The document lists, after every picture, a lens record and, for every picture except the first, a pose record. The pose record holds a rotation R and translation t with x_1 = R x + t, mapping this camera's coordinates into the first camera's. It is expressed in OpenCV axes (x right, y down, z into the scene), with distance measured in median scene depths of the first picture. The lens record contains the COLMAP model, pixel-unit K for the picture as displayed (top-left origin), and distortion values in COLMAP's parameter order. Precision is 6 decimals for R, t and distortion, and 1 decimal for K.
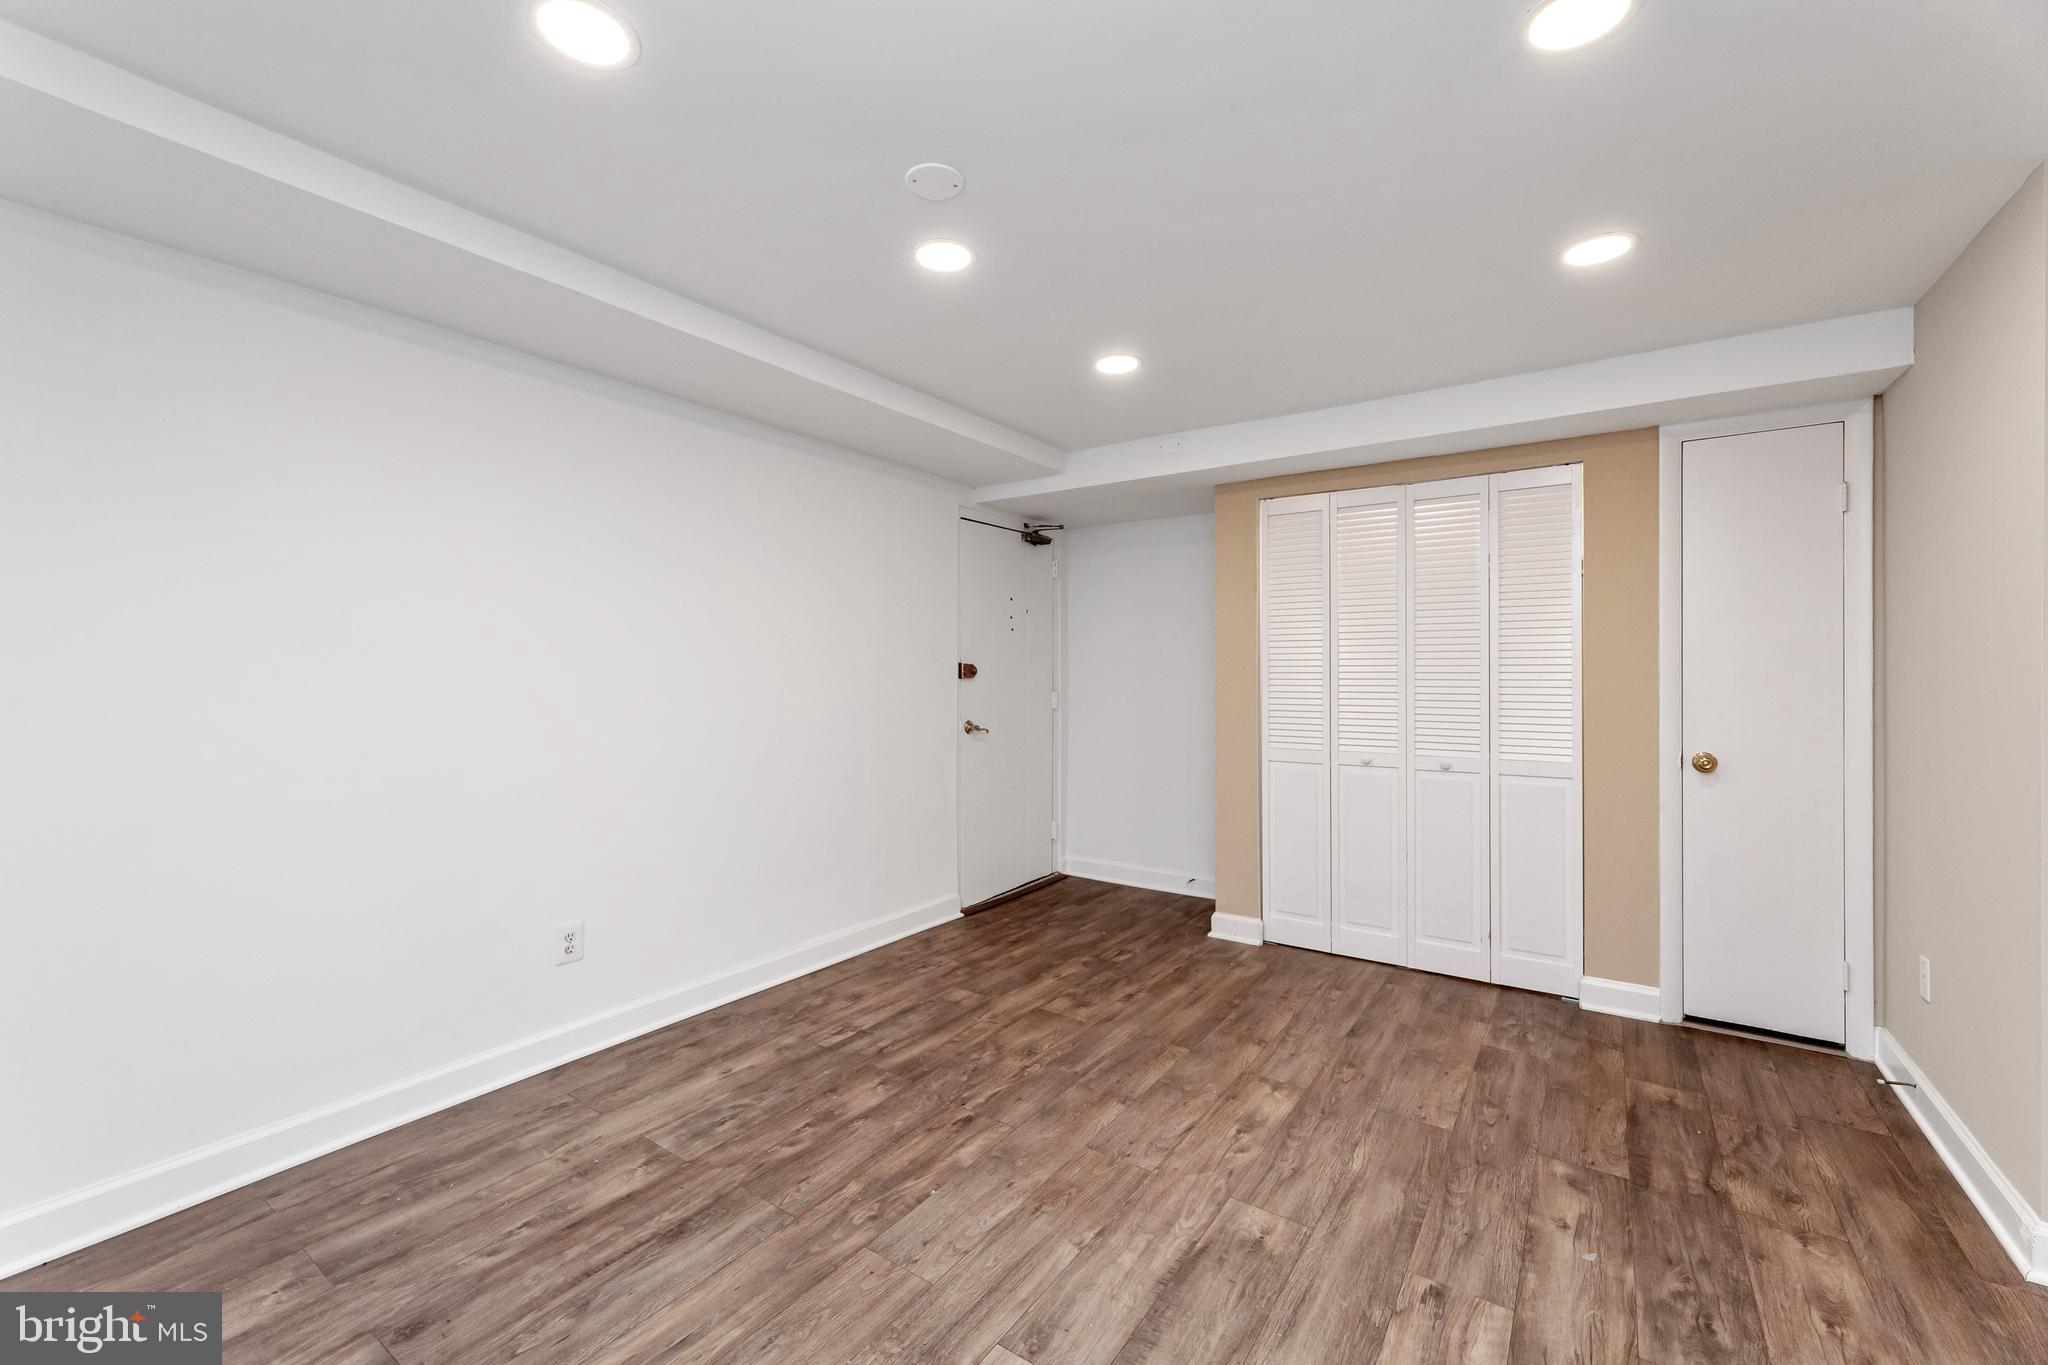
lens RADIAL K [[831.5, 0, 1013.0], [0, 831.5, 678.9], [0, 0, 1]] dist [-0.001403, 0.001164]
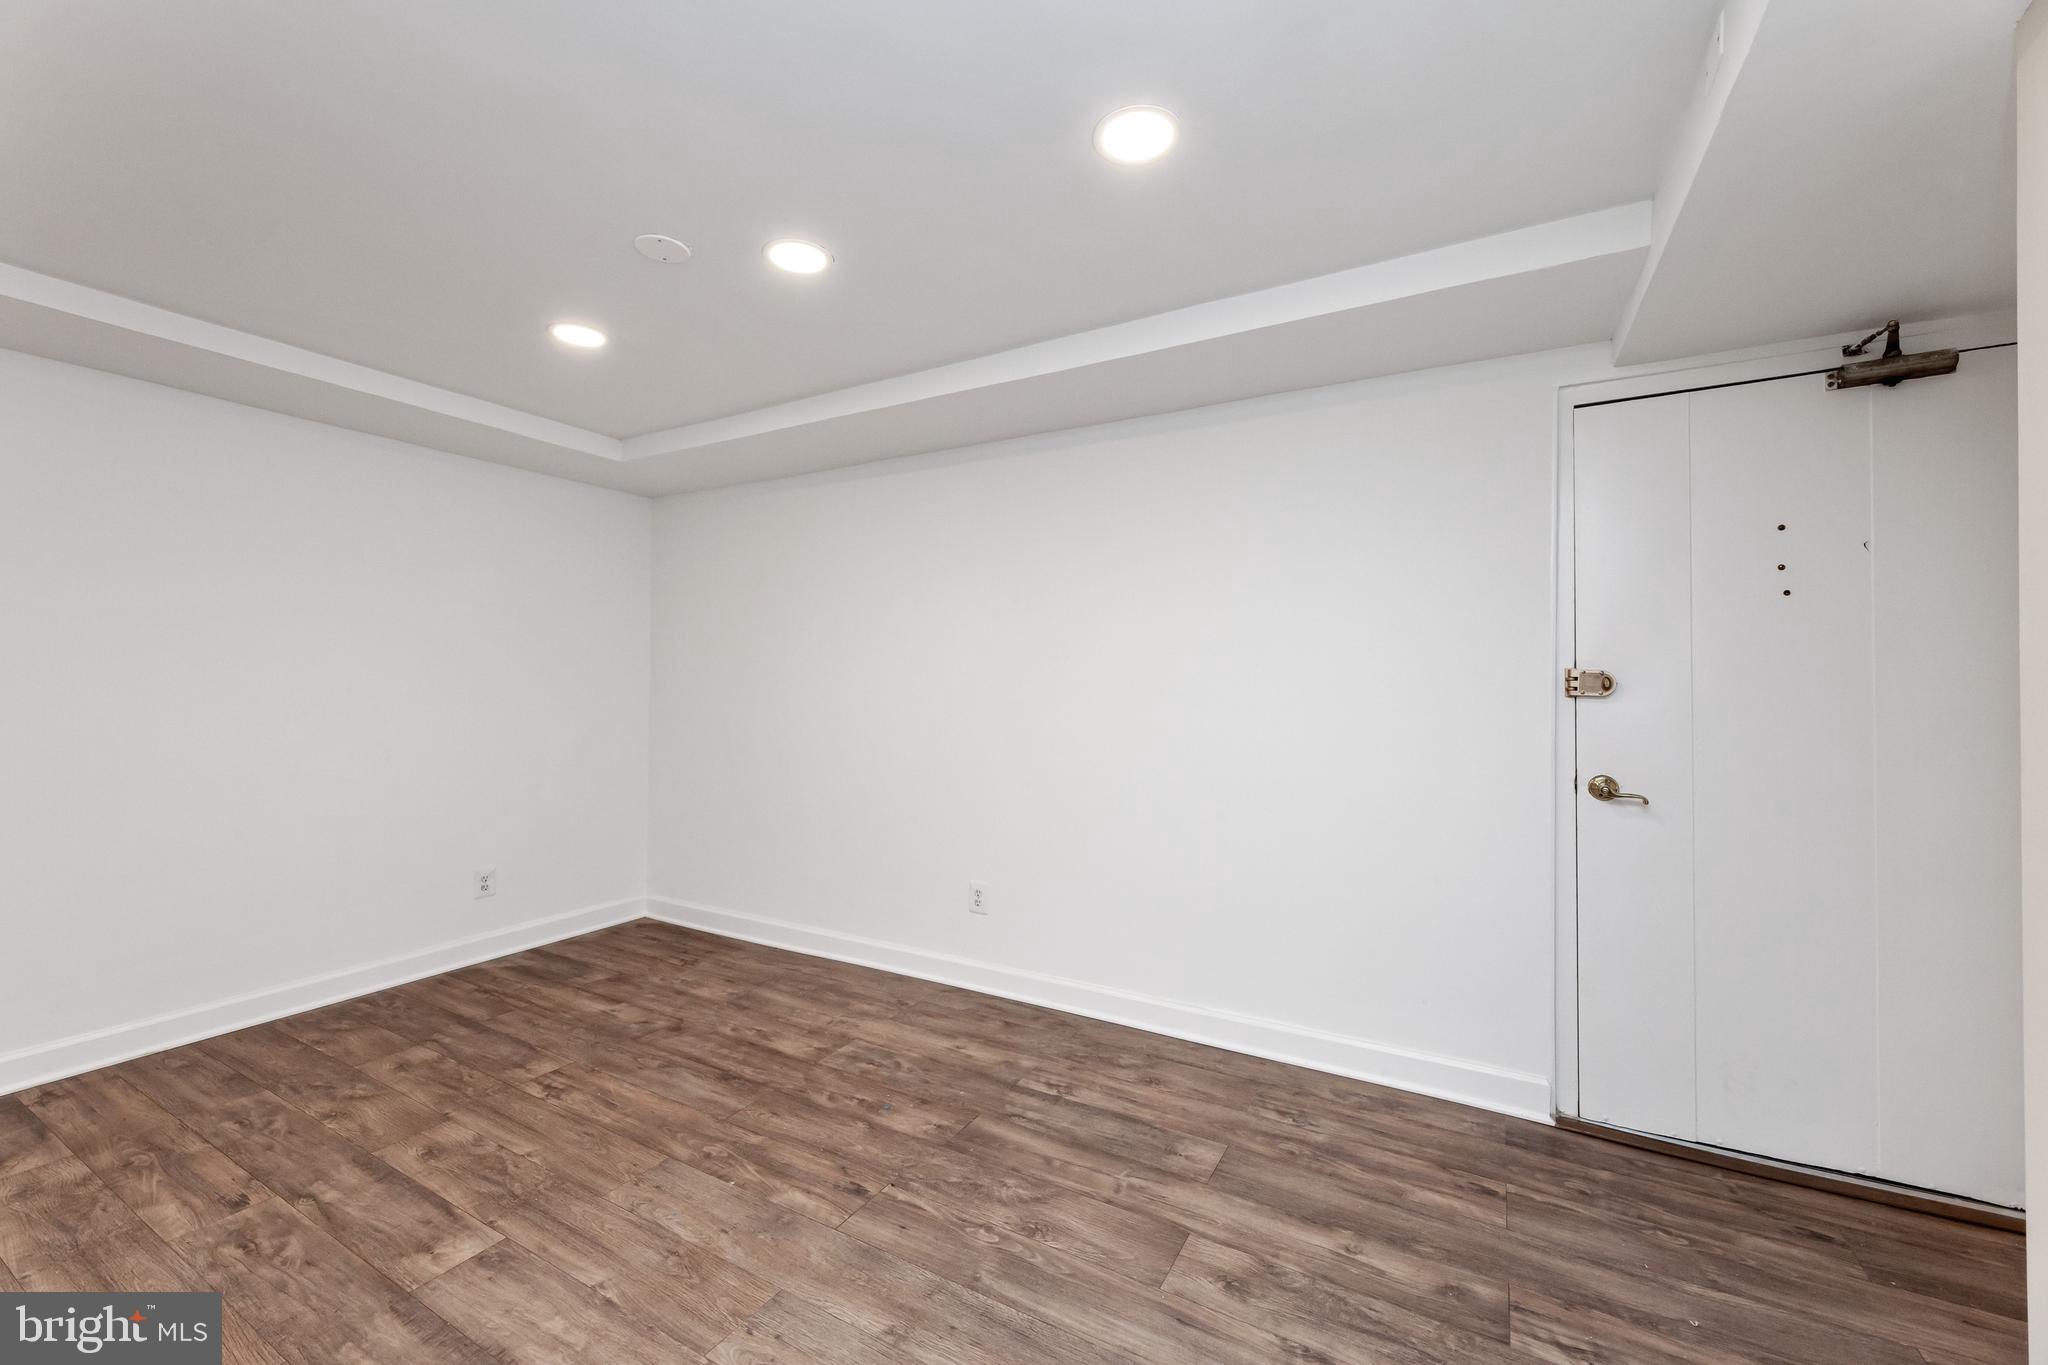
lens RADIAL K [[831.5, 0, 1020.9], [0, 831.5, 676.3], [0, 0, 1]] dist [-0.001403, 0.001164]
pose [[0.094476, -0.006430, -0.995506, 0.730949], [-0.011690, 0.999903, -0.007567, -0.008421], [0.995459, 0.012352, 0.094391, 0.940231]]
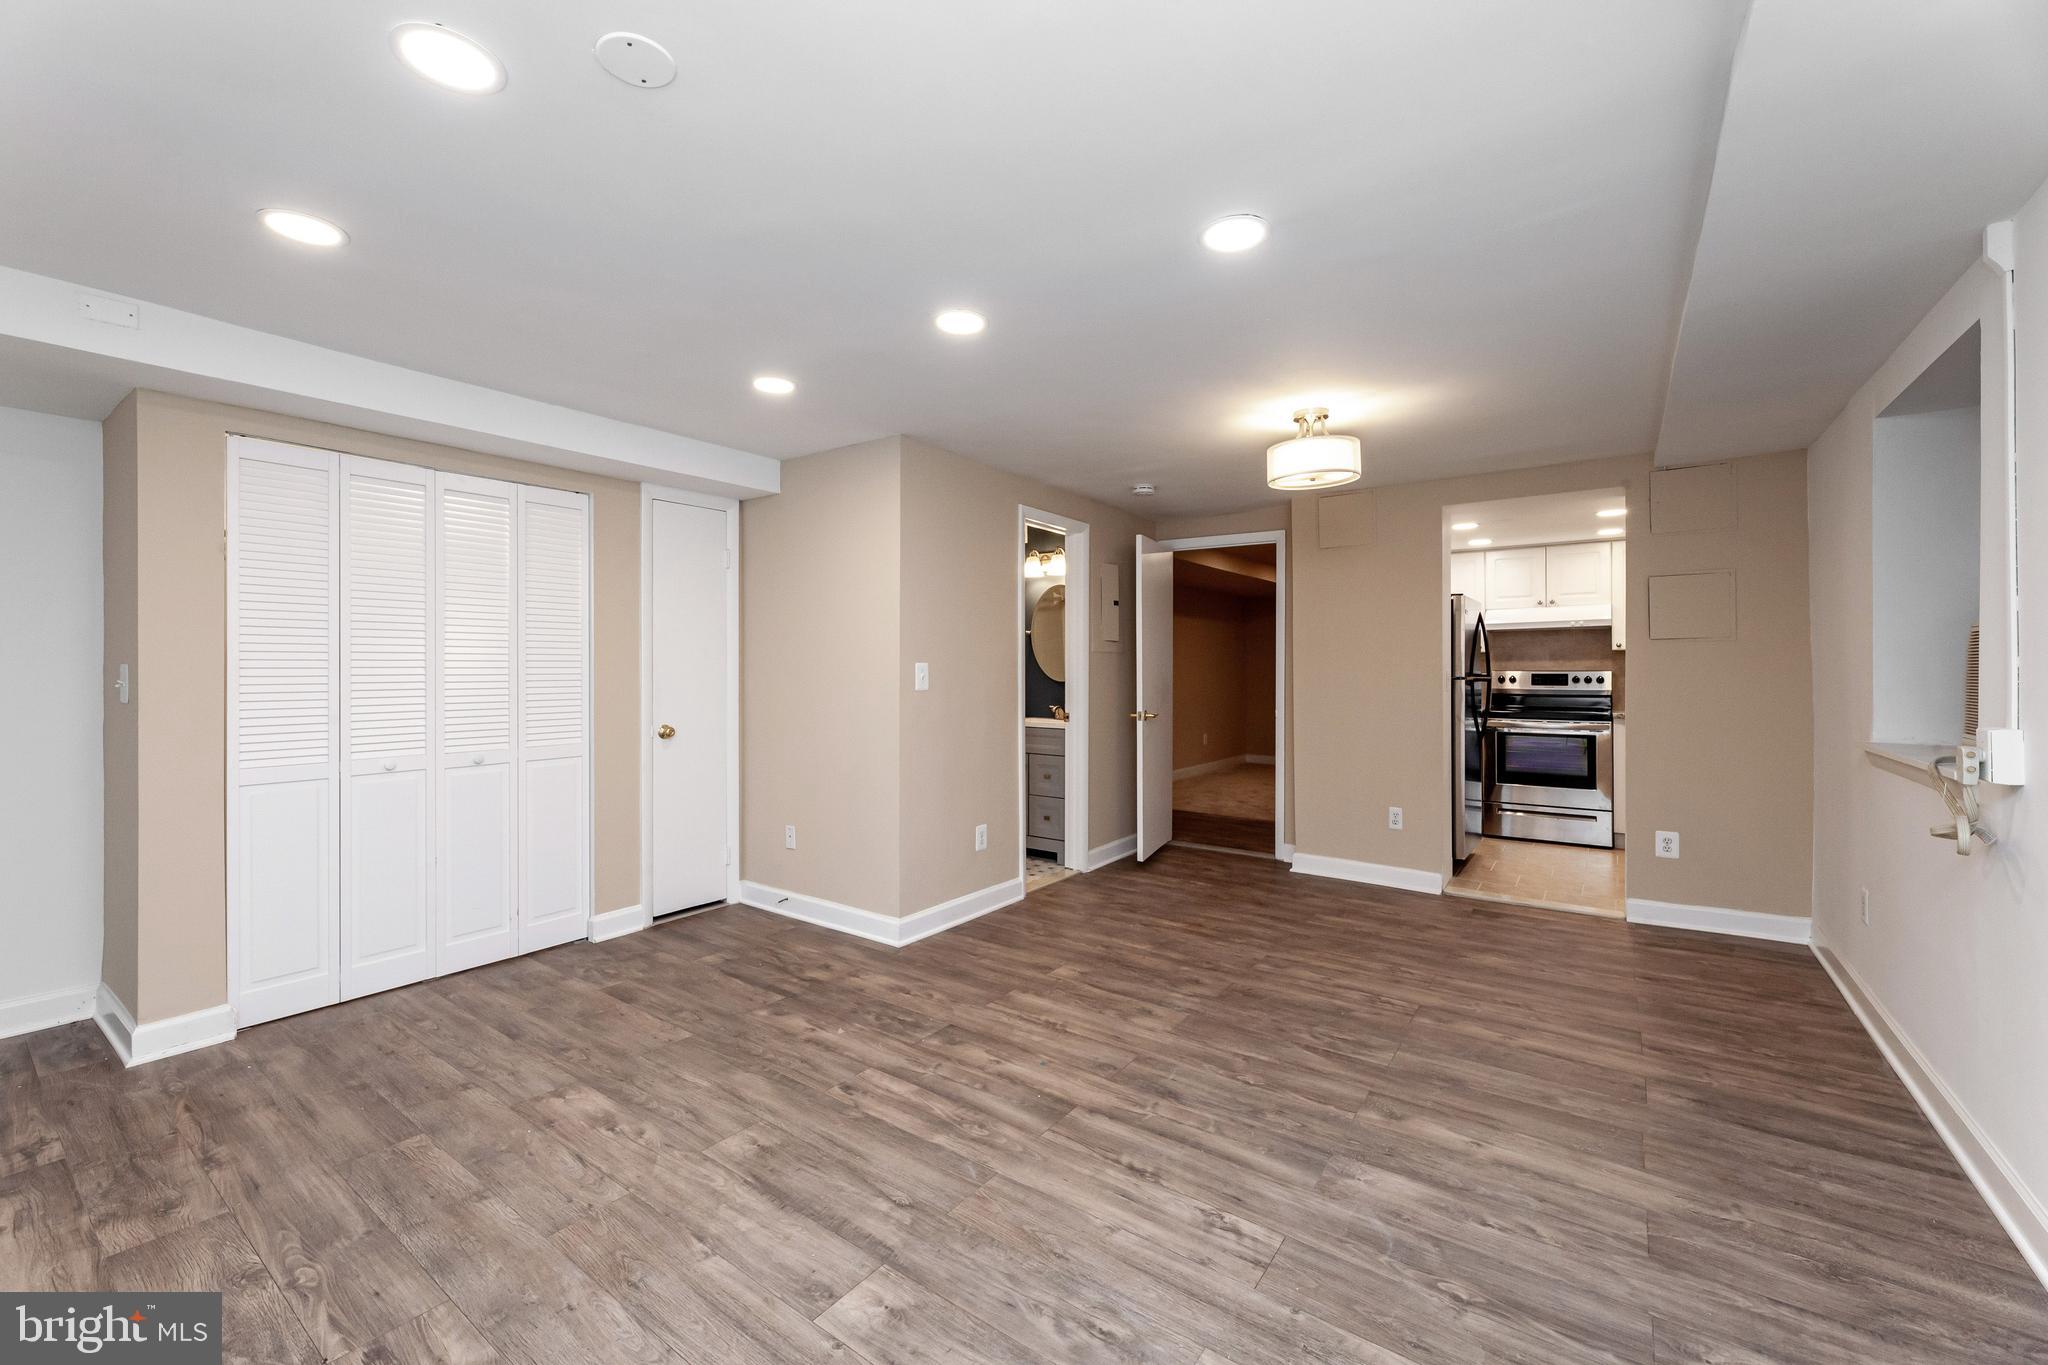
lens RADIAL K [[831.5, 0, 1010.3], [0, 831.5, 662.3], [0, 0, 1]] dist [-0.001403, 0.001164]
pose [[0.021999, 0.005249, 0.999744, -0.607225], [0.006957, 0.999961, -0.005403, -0.004493], [-0.999734, 0.007074, 0.021962, 0.422103]]
